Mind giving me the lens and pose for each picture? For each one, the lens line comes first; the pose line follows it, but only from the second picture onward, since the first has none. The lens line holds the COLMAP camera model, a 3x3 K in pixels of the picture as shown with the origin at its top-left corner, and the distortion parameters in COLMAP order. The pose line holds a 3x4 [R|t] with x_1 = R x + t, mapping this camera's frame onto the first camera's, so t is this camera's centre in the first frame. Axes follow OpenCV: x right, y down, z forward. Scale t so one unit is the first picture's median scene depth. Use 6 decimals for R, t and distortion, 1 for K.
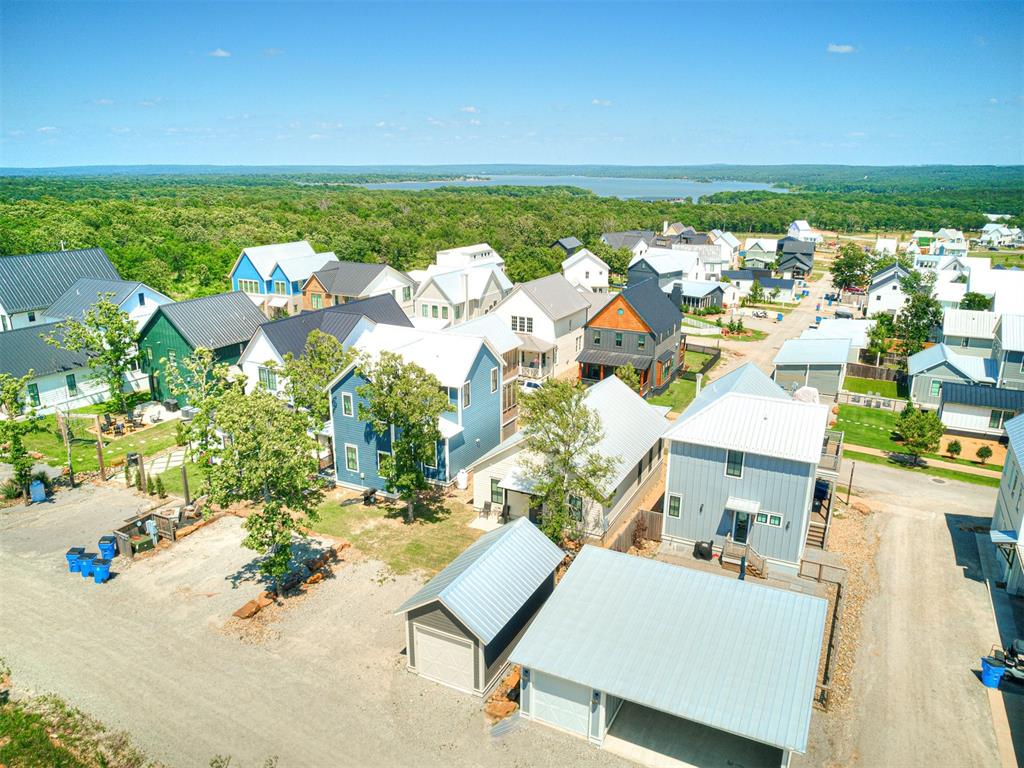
lens RADIAL K [[730.6, 0, 512.0], [0, 730.6, 384.0], [0, 0, 1]] dist [-0.079686, 0.071217]
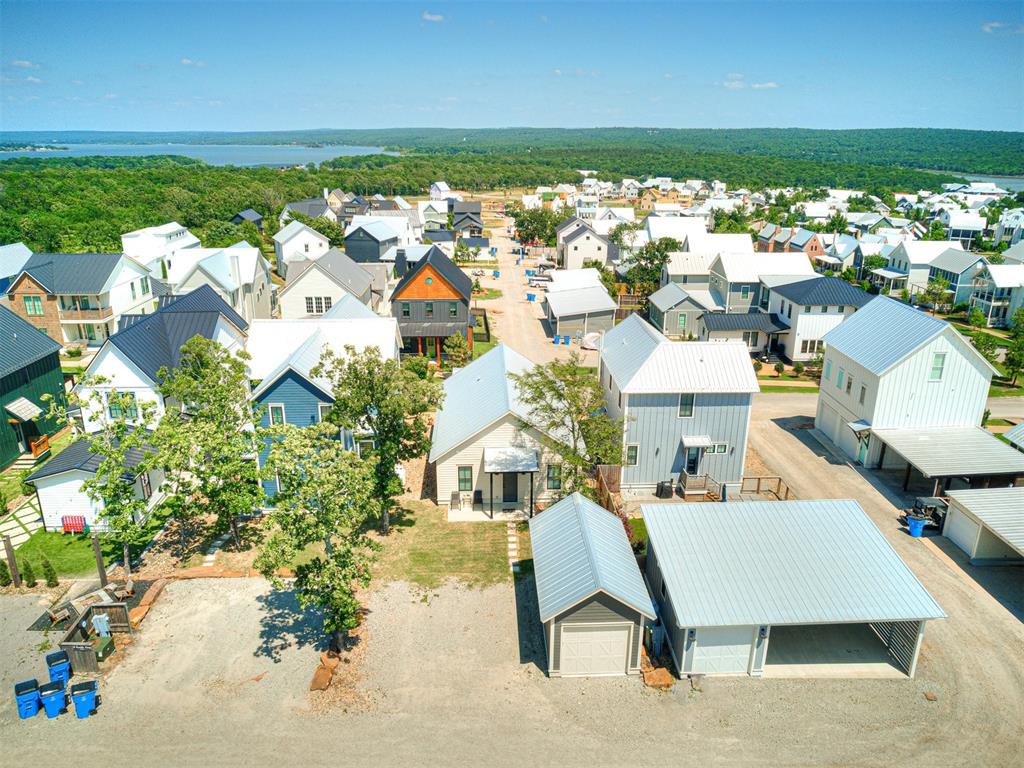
lens RADIAL K [[730.6, 0, 512.0], [0, 730.6, 384.0], [0, 0, 1]] dist [-0.079686, 0.071217]
pose [[0.874286, -0.156859, 0.459369, -0.211057], [0.136189, 0.987605, 0.078034, -0.021823], [-0.465916, -0.005663, 0.884811, 0.073903]]
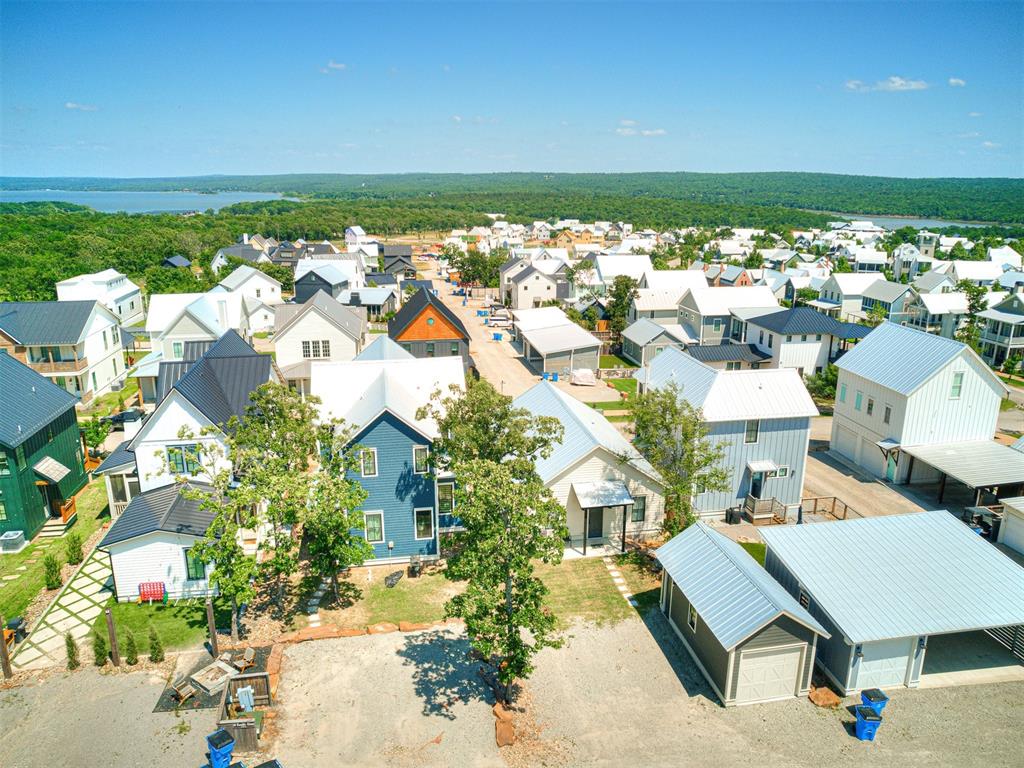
lens RADIAL K [[730.6, 0, 512.0], [0, 730.6, 384.0], [0, 0, 1]] dist [-0.079686, 0.071217]
pose [[0.801299, -0.161936, 0.575931, -0.313522], [0.169379, 0.984689, 0.041209, -0.036253], [-0.573787, 0.064530, 0.816459, 0.142744]]
